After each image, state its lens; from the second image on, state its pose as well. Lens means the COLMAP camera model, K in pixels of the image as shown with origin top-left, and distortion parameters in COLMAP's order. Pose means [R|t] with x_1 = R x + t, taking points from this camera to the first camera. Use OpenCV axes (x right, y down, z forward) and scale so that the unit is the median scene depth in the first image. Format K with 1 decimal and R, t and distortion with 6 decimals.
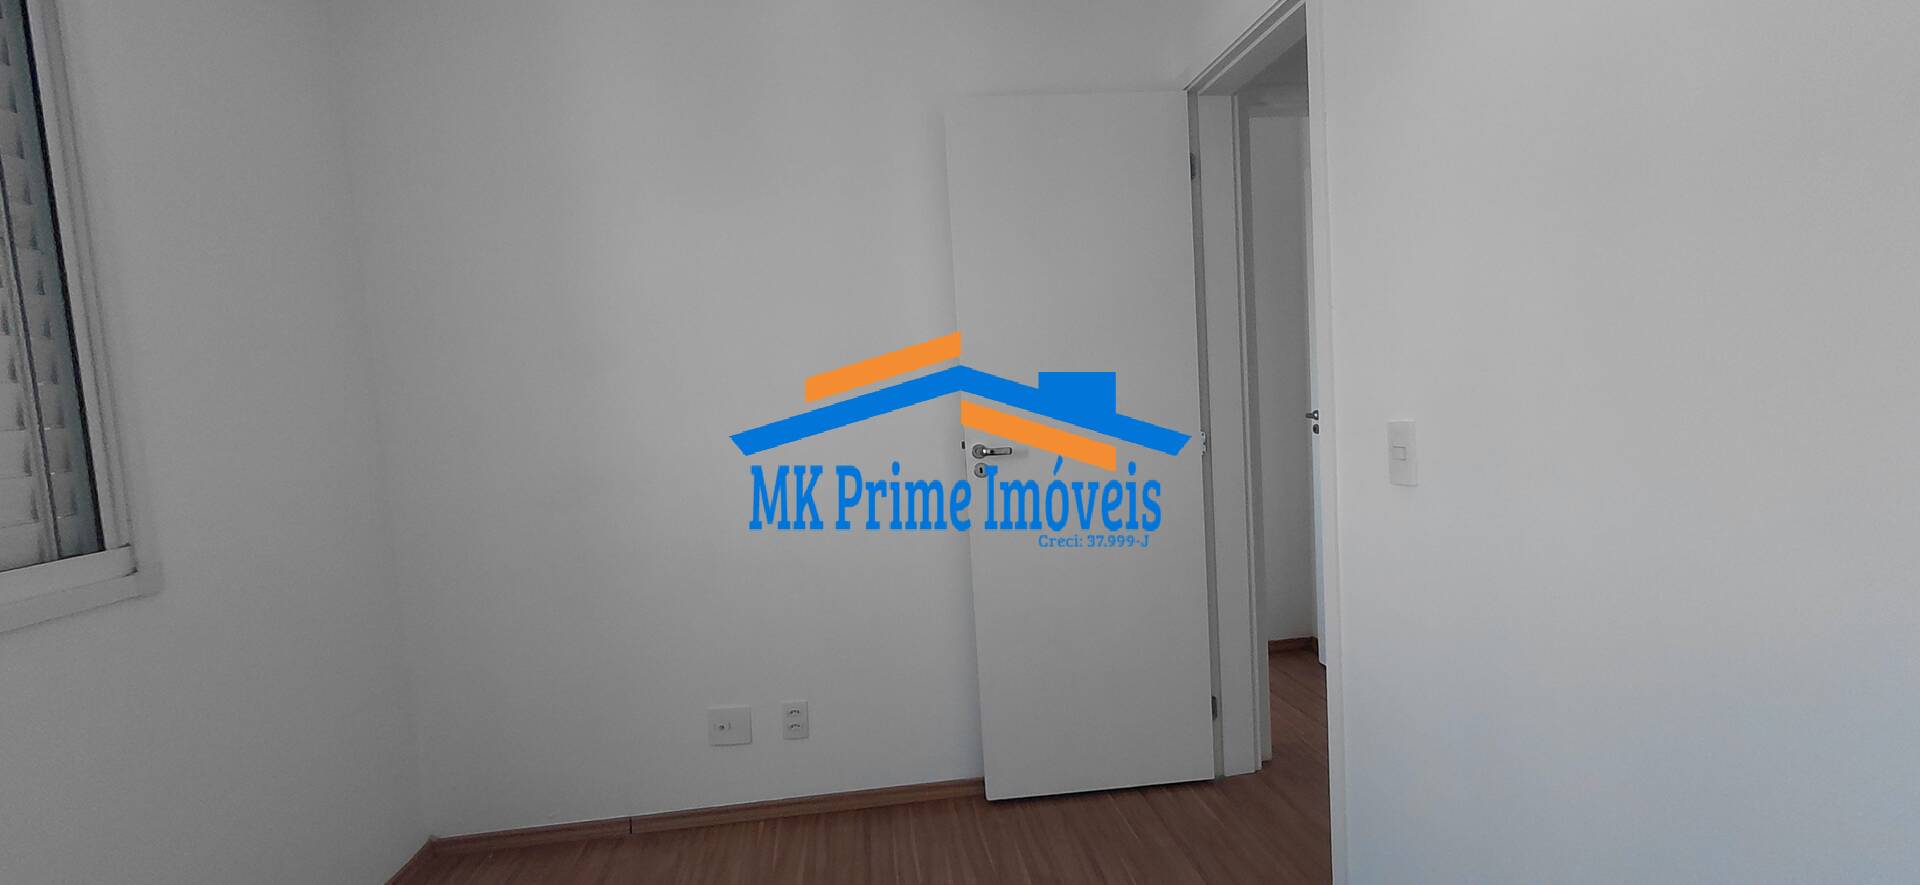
lens RADIAL K [[897.3, 0, 958.8], [0, 897.3, 458.1], [0, 0, 1]] dist [-0.003349, 0.007655]
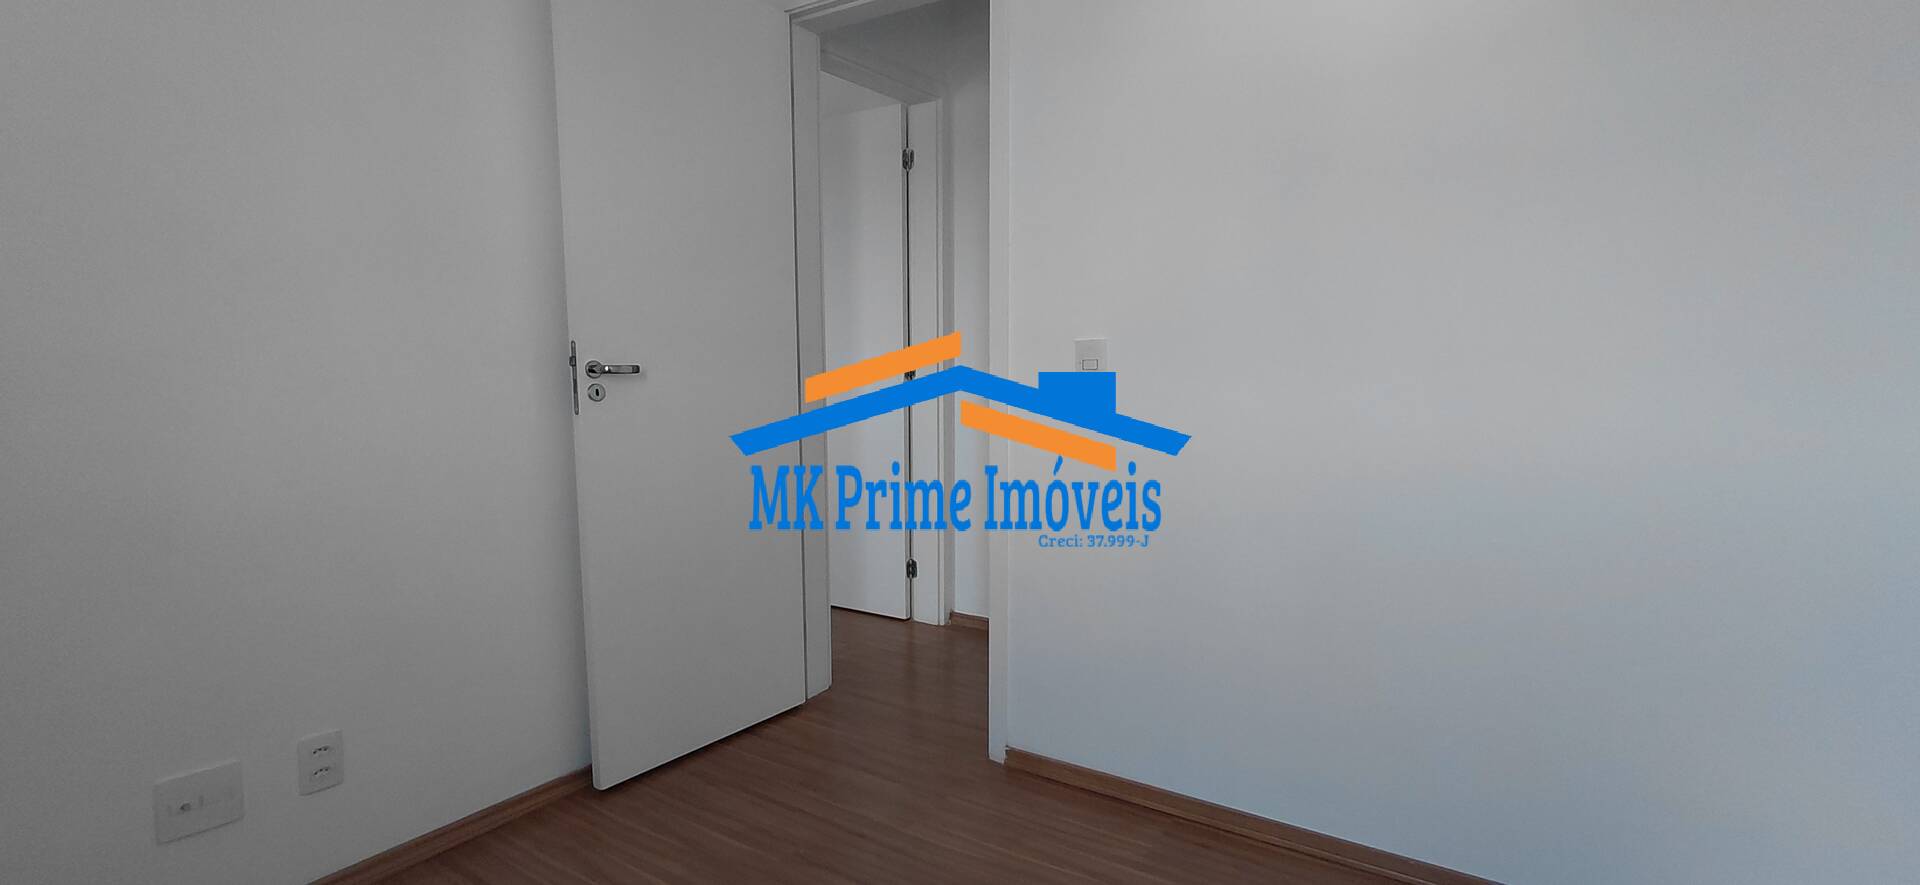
lens RADIAL K [[897.3, 0, 958.8], [0, 897.3, 458.1], [0, 0, 1]] dist [-0.003349, 0.007655]
pose [[0.652484, -0.032175, 0.757120, -0.374224], [0.017714, 0.999473, 0.027208, 0.056037], [-0.757596, -0.004341, 0.652709, 0.204893]]
